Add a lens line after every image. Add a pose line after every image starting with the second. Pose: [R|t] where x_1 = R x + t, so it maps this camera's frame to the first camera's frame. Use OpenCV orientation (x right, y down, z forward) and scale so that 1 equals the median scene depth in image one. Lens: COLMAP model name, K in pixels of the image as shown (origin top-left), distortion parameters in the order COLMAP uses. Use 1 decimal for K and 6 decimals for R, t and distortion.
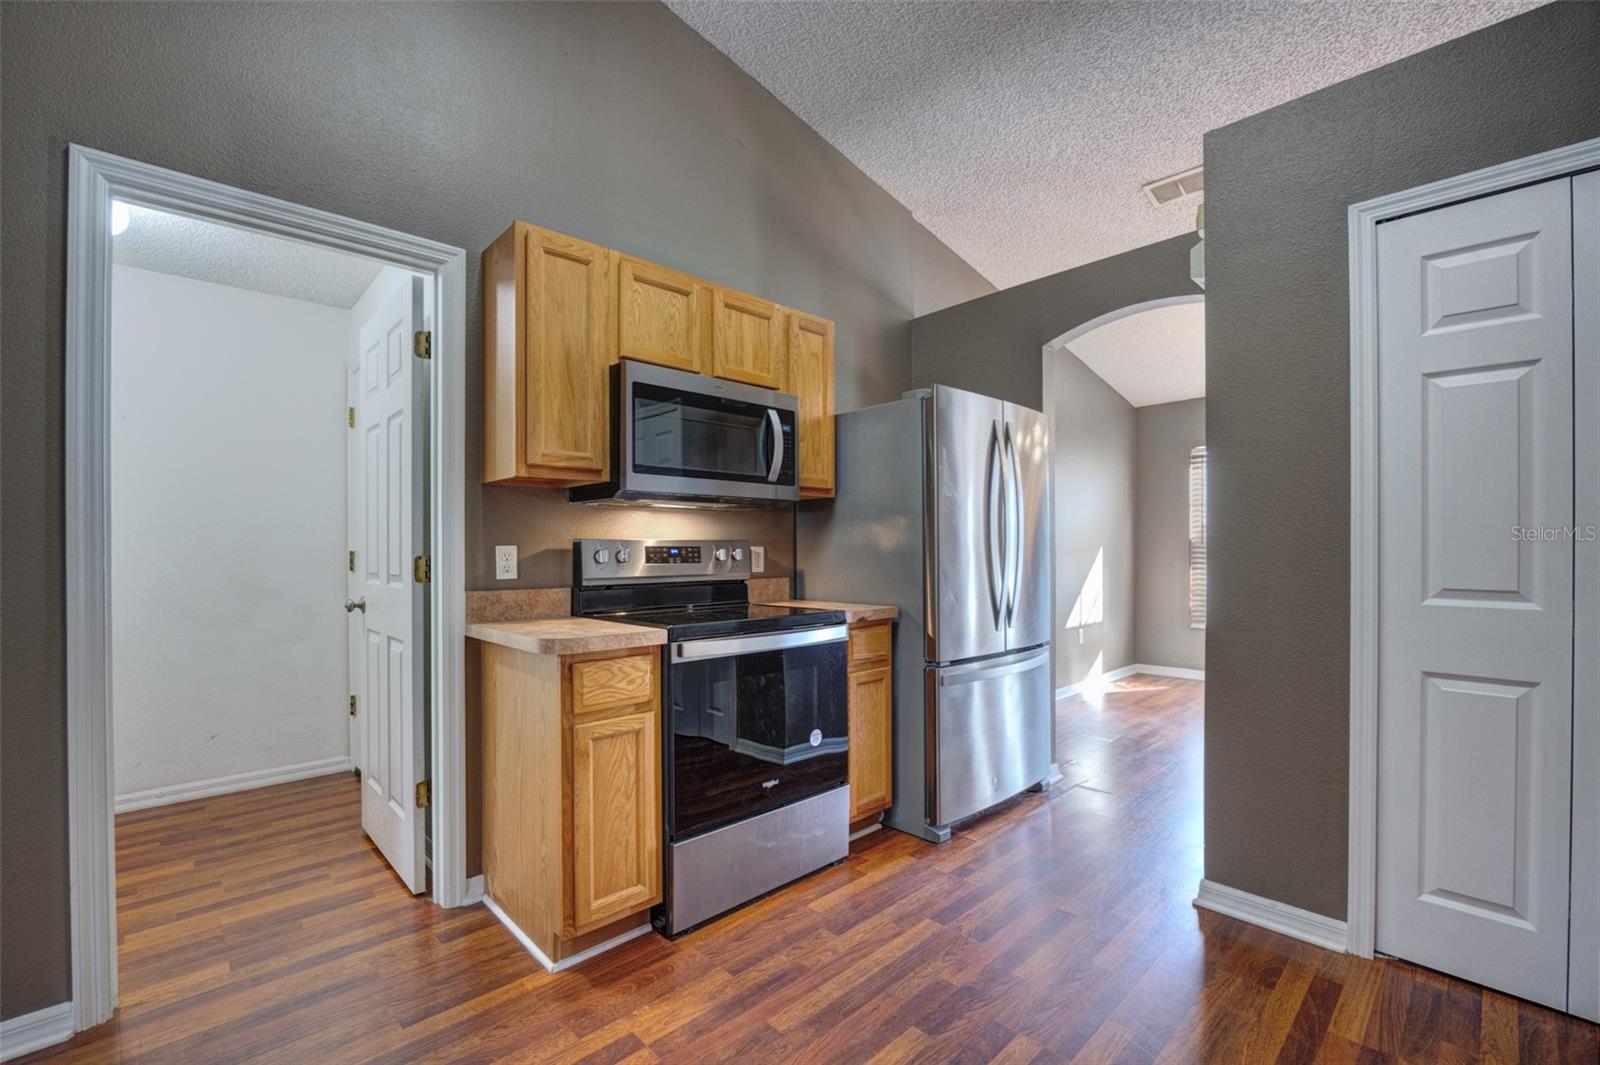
lens RADIAL K [[688.7, 0, 798.6], [0, 688.7, 542.7], [0, 0, 1]] dist [-0.001886, -0.000557]
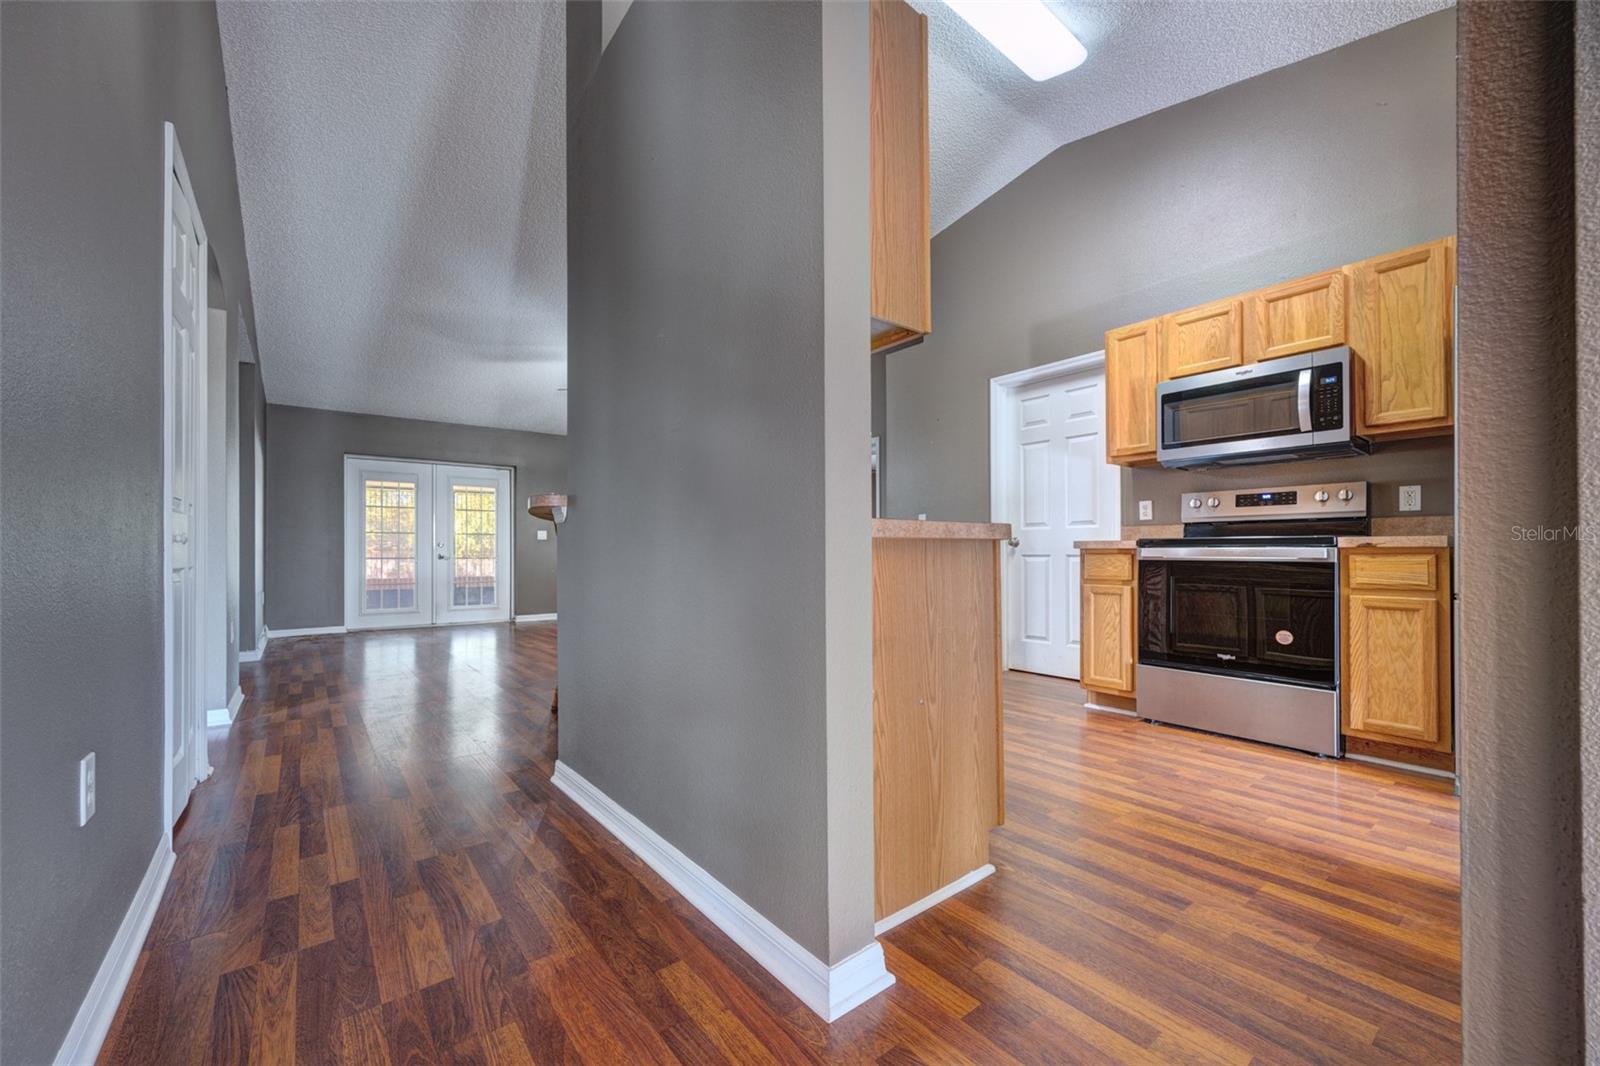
lens RADIAL K [[617.7, 0, 798.7], [0, 617.7, 535.4], [0, 0, 1]] dist [0.003575, -0.000684]
pose [[-0.078351, -0.025928, -0.996589, 1.342824], [0.008748, 0.999605, -0.026694, 0.138875], [0.996887, -0.010810, -0.078093, 0.258431]]
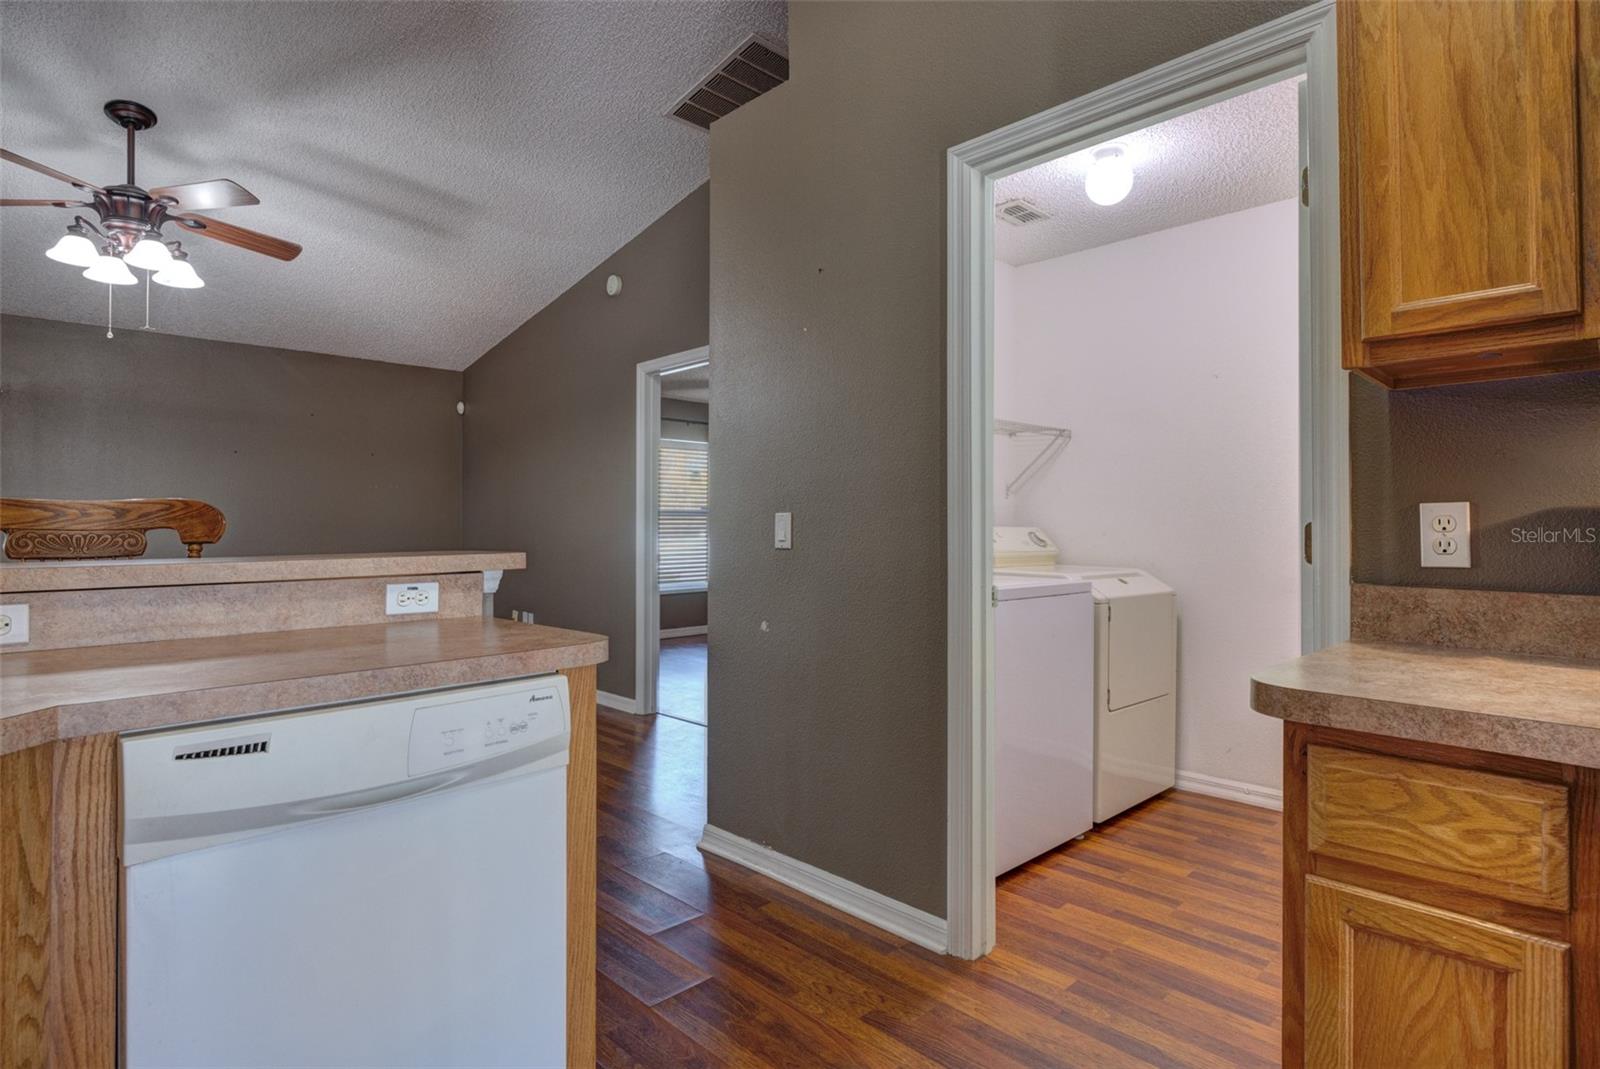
lens RADIAL K [[832.4, 0, 781.0], [0, 832.4, 512.6], [0, 0, 1]] dist [-0.000764, 0.000129]
pose [[0.010294, -0.011599, -0.999880, 0.213890], [0.008808, 0.999895, -0.011509, 0.016089], [0.999908, -0.008689, 0.010395, 0.542813]]
